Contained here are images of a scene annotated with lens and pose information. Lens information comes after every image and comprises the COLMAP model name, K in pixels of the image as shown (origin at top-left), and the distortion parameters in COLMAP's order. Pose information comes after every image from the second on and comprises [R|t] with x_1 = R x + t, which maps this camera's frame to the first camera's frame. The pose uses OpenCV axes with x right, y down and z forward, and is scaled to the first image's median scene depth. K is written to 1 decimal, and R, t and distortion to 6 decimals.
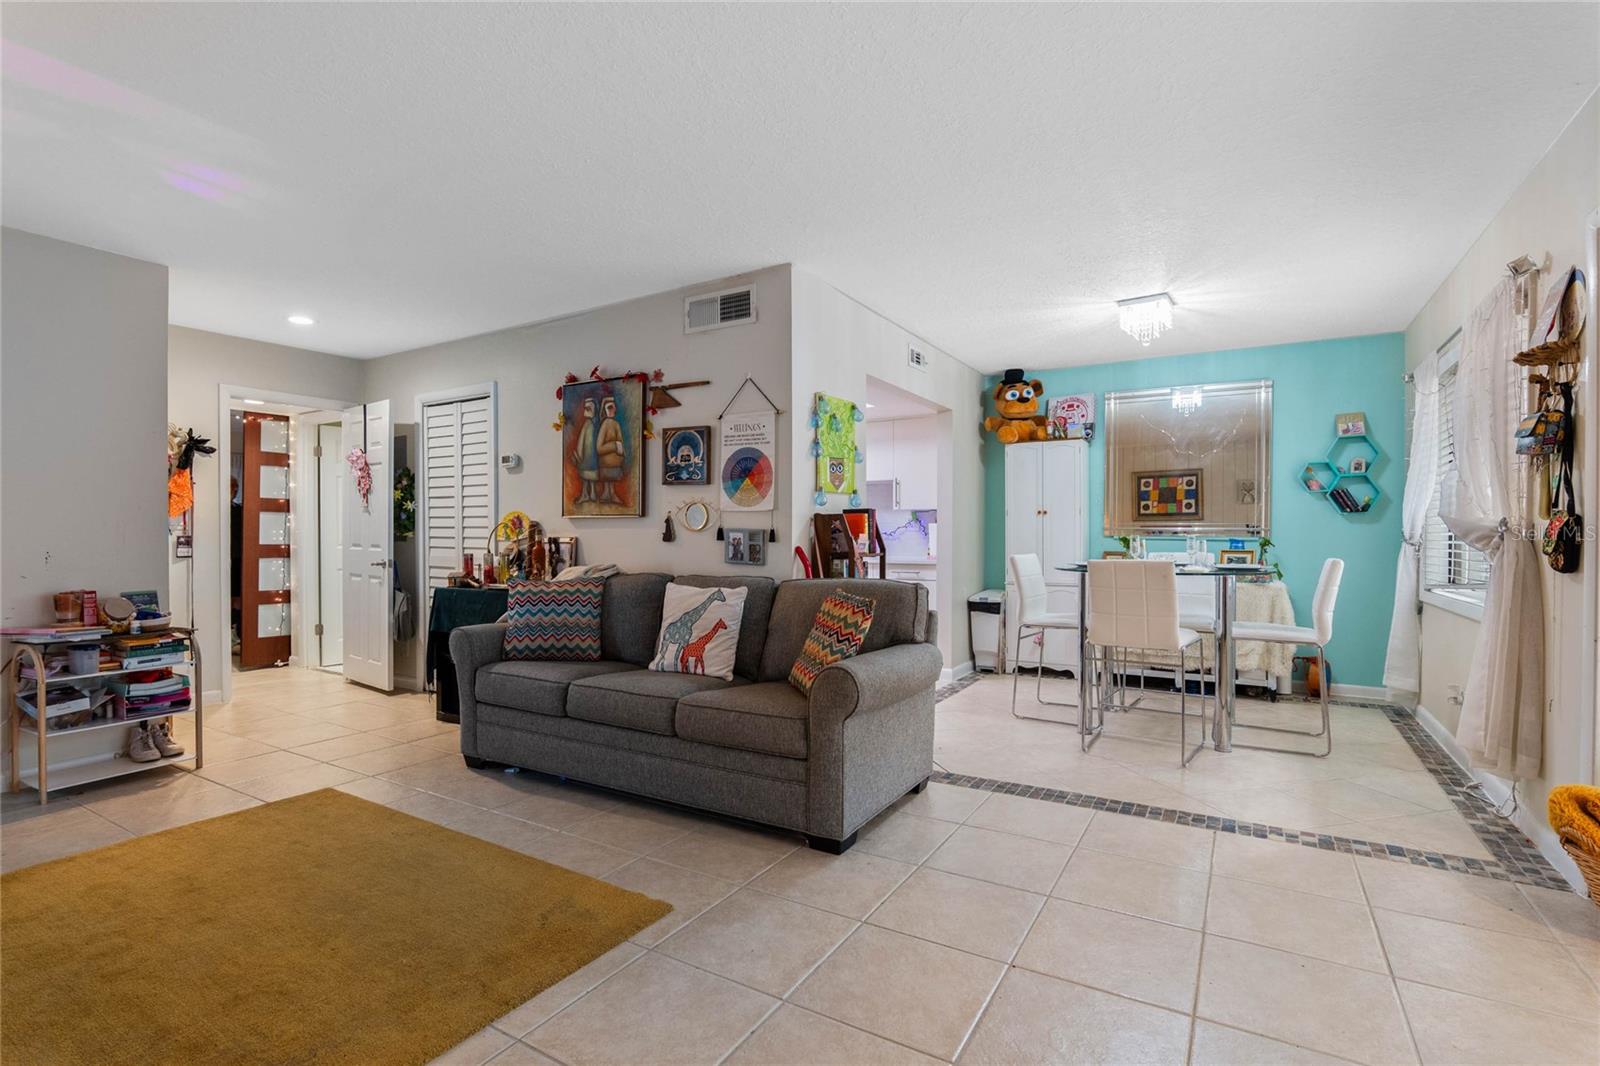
lens RADIAL K [[749.3, 0, 806.7], [0, 749.3, 540.6], [0, 0, 1]] dist [-0.023143, 0.007118]
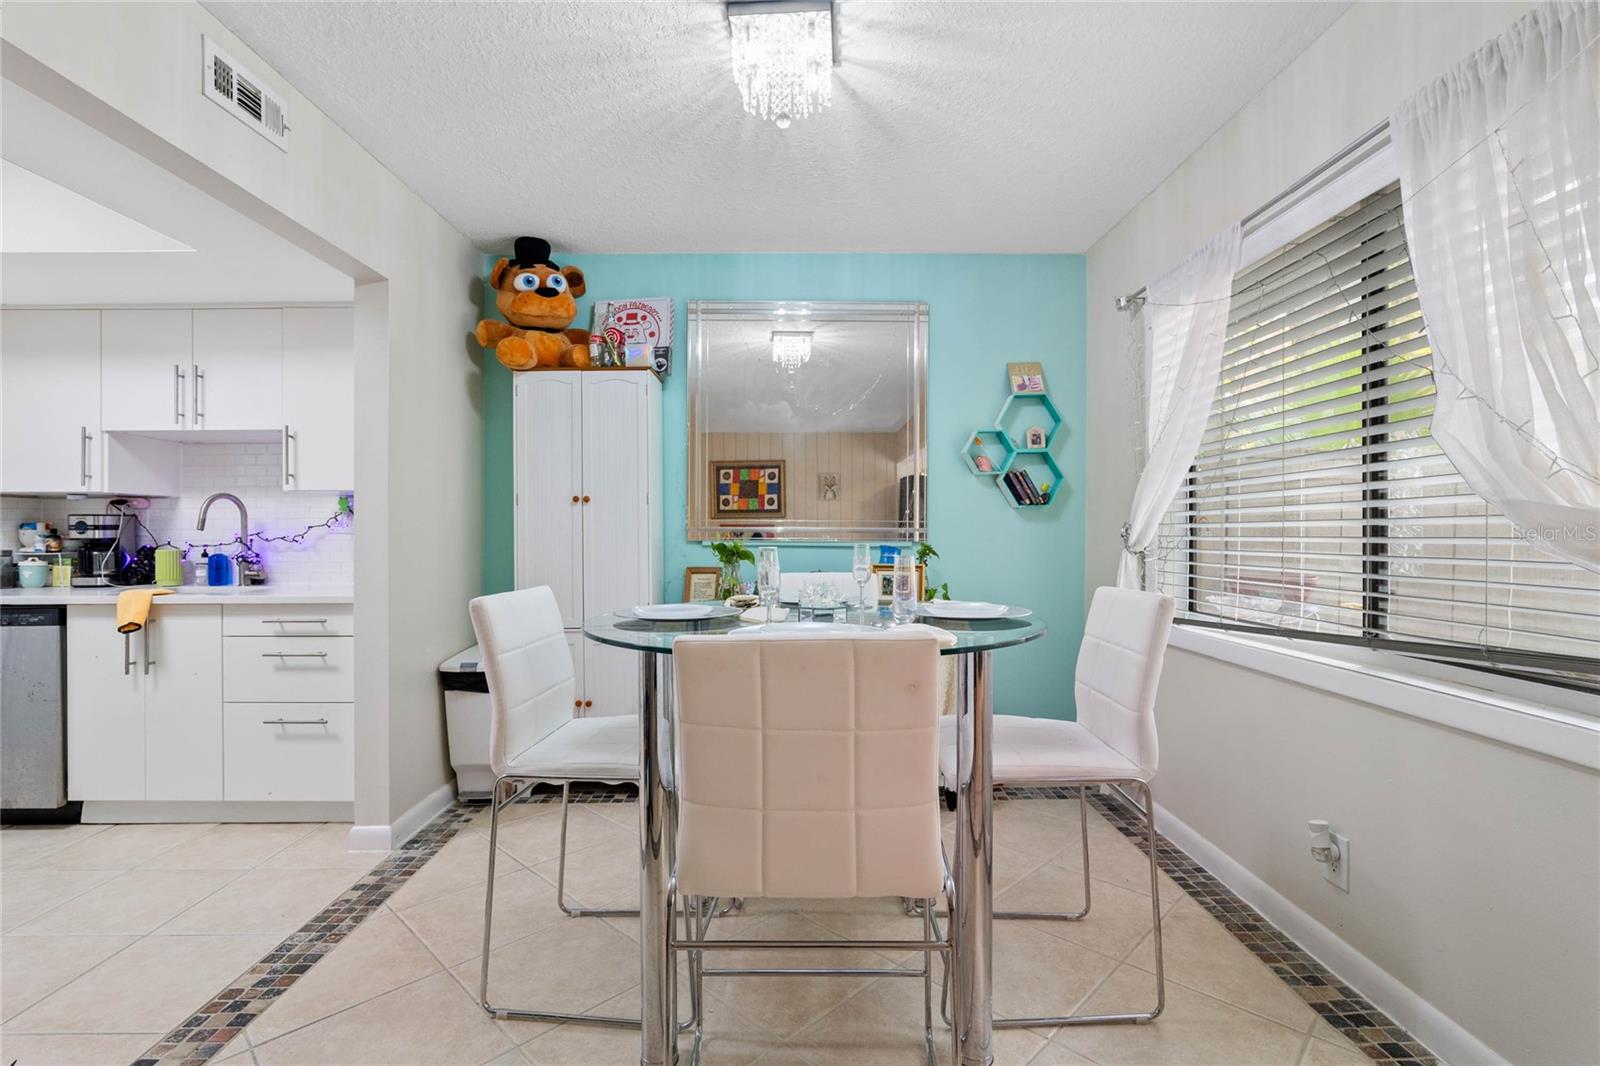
lens RADIAL K [[749.3, 0, 800.8], [0, 749.3, 529.0], [0, 0, 1]] dist [-0.023143, 0.007118]
pose [[0.855300, -0.000912, 0.518132, 0.166560], [0.007703, 0.999910, -0.010957, -0.008916], [-0.518075, 0.013363, 0.855231, 0.442887]]
